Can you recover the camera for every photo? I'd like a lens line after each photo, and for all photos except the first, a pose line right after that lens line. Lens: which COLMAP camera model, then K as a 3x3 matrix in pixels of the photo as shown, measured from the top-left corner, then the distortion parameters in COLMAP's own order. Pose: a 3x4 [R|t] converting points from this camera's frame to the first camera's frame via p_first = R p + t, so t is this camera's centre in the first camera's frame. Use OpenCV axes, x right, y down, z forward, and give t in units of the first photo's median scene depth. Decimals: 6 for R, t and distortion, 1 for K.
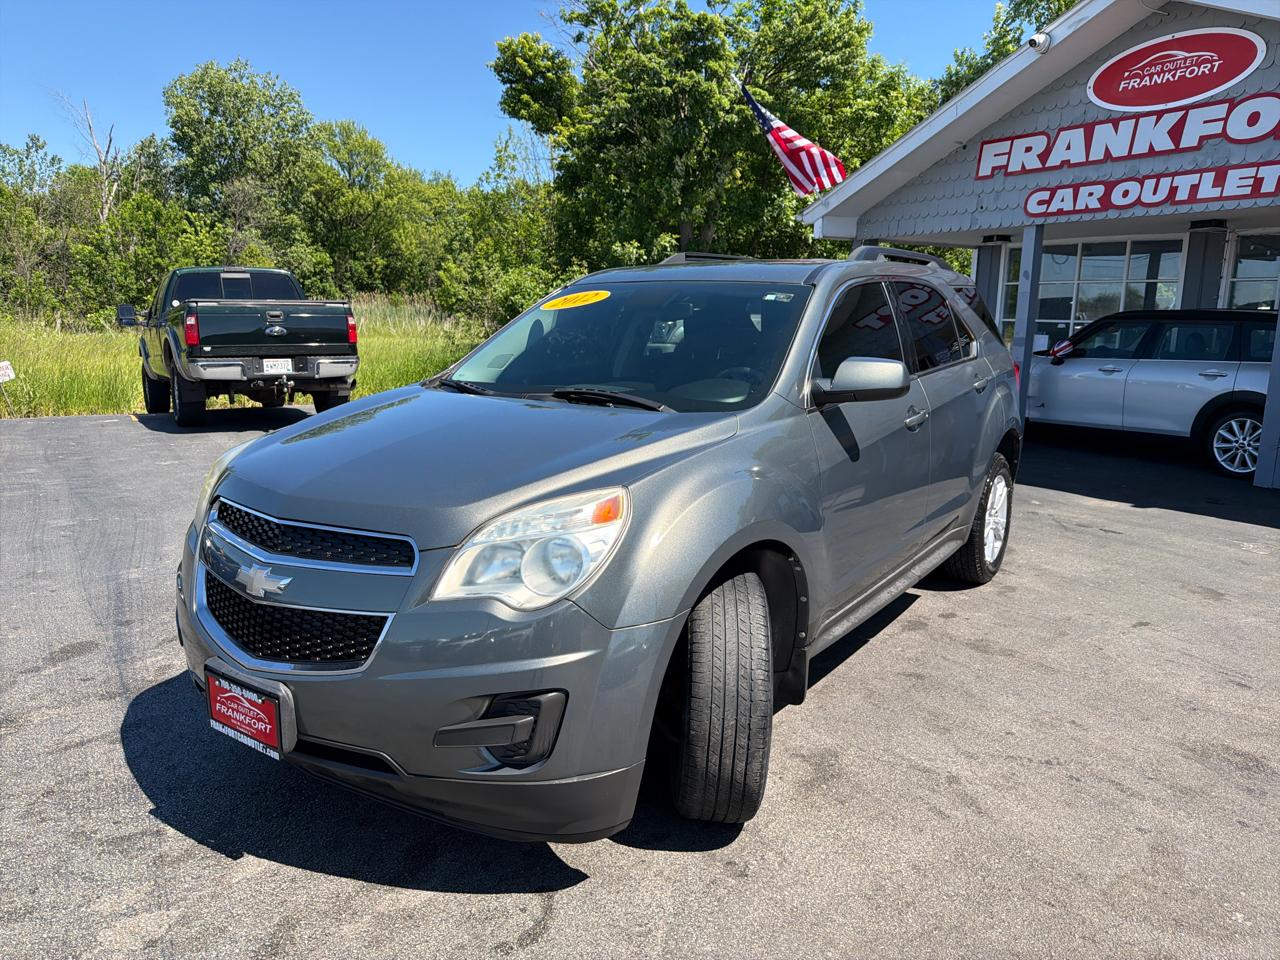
lens RADIAL K [[905.5, 0, 649.0], [0, 905.5, 481.3], [0, 0, 1]] dist [0.016854, -0.030228]
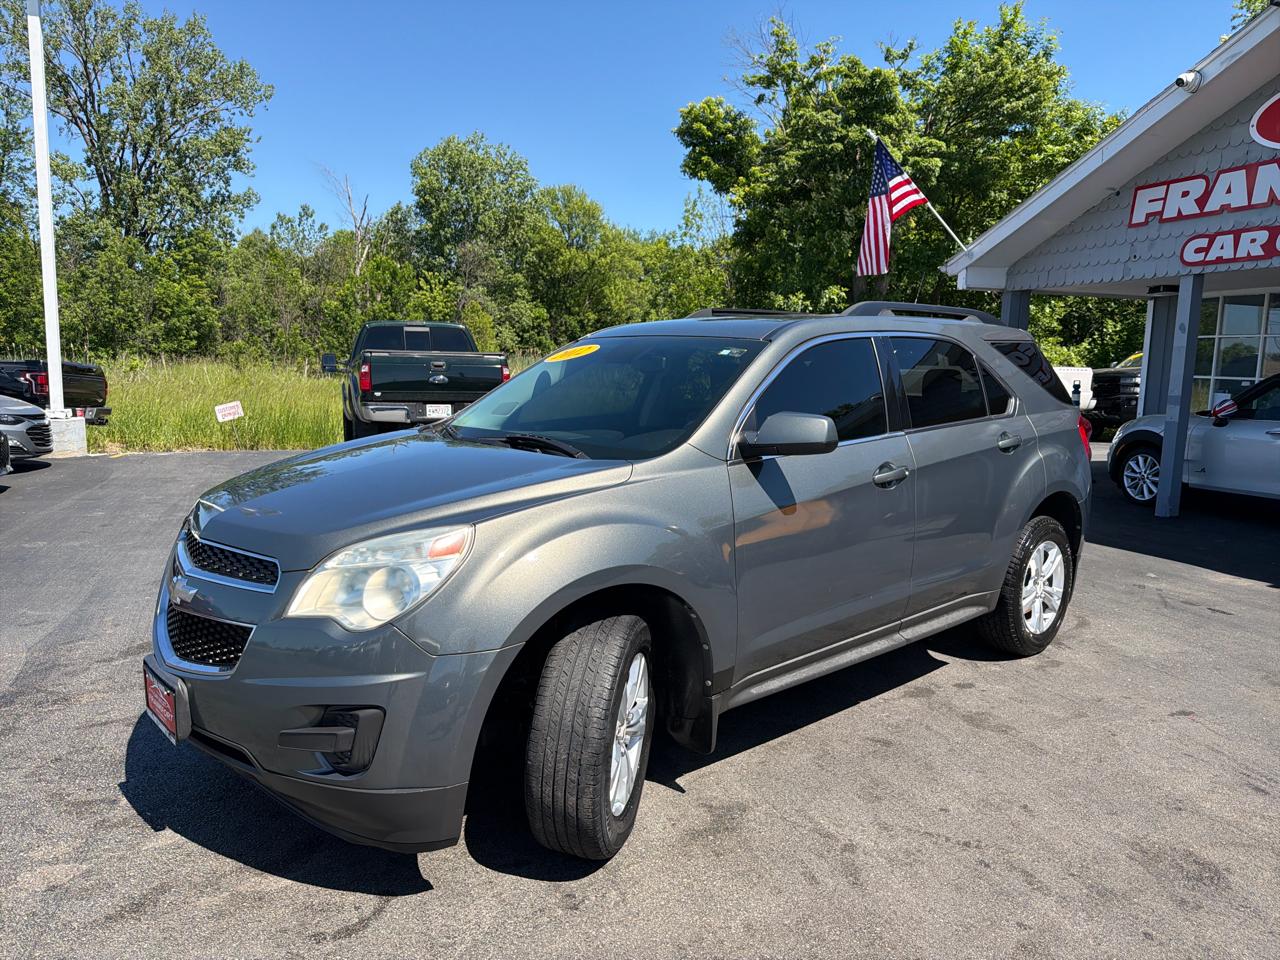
lens RADIAL K [[905.5, 0, 648.0], [0, 905.5, 480.0], [0, 0, 1]] dist [0.016854, -0.030228]
pose [[0.973805, 0.037636, -0.224248, 0.113752], [-0.050196, 0.997458, -0.050571, -0.000793], [0.221775, 0.060502, 0.973219, -0.003730]]
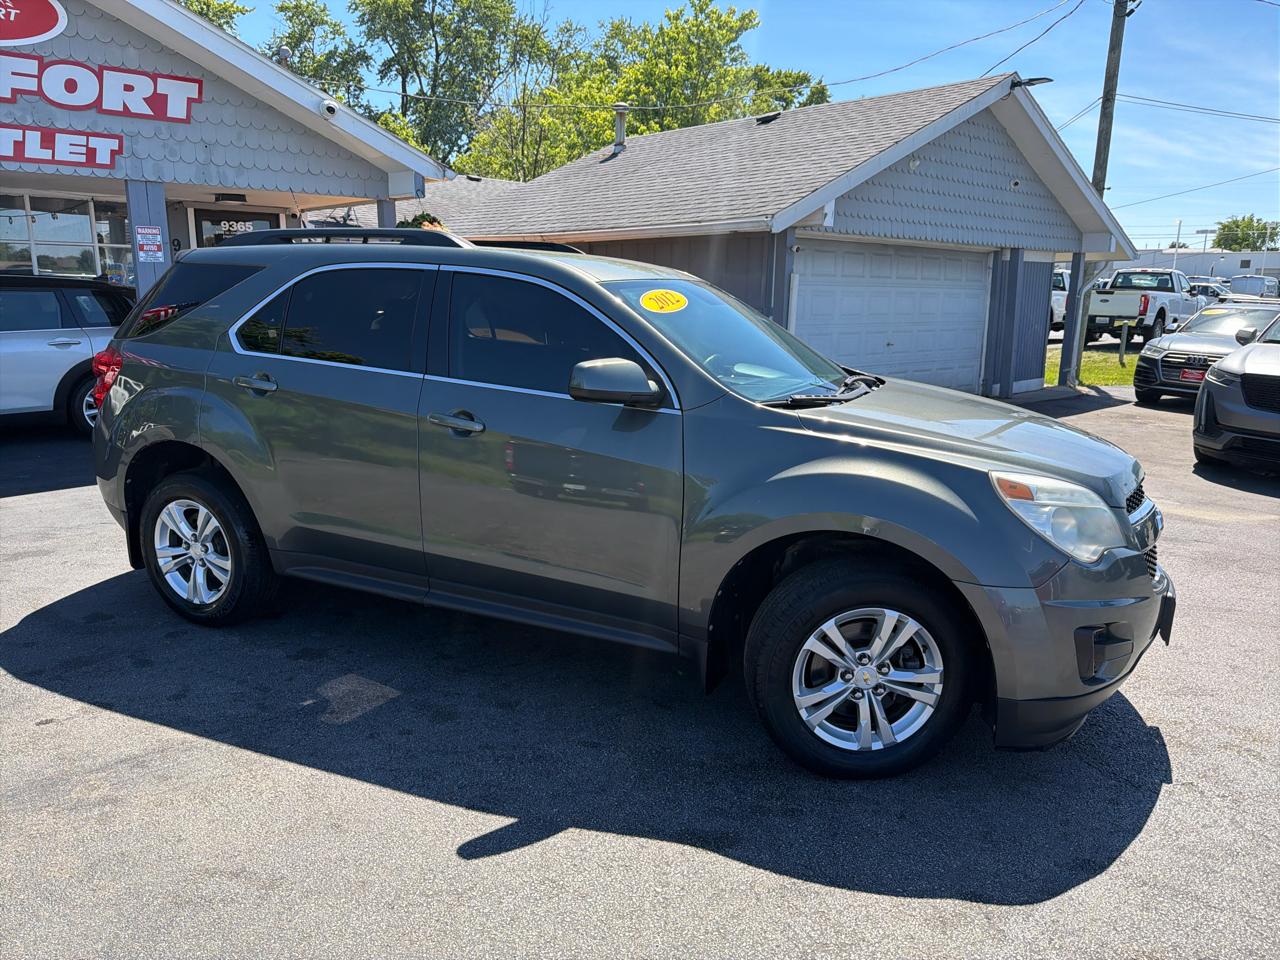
lens RADIAL K [[905.5, 0, 643.4], [0, 905.5, 485.9], [0, 0, 1]] dist [0.016854, -0.030228]
pose [[-0.165567, -0.228861, 0.959276, -0.447999], [0.163310, 0.952909, 0.255528, -0.117098], [-0.972583, 0.198967, -0.120395, 0.530948]]
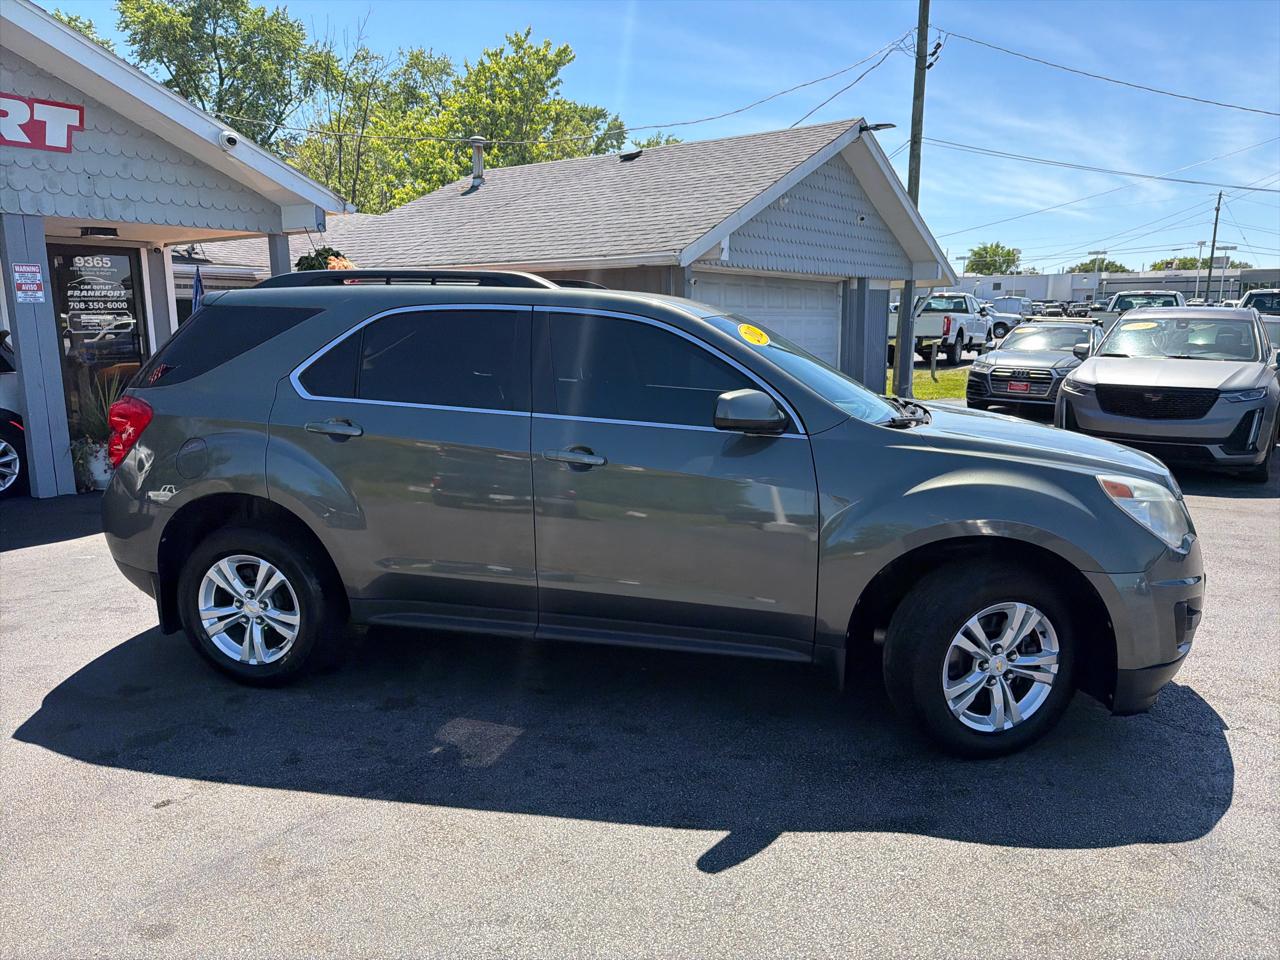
lens RADIAL K [[905.5, 0, 644.7], [0, 905.5, 483.9], [0, 0, 1]] dist [0.016854, -0.030228]
pose [[-0.373310, -0.182328, 0.909613, -0.430008], [0.167383, 0.951167, 0.259352, -0.144663], [-0.912482, 0.249072, -0.324562, 0.664593]]
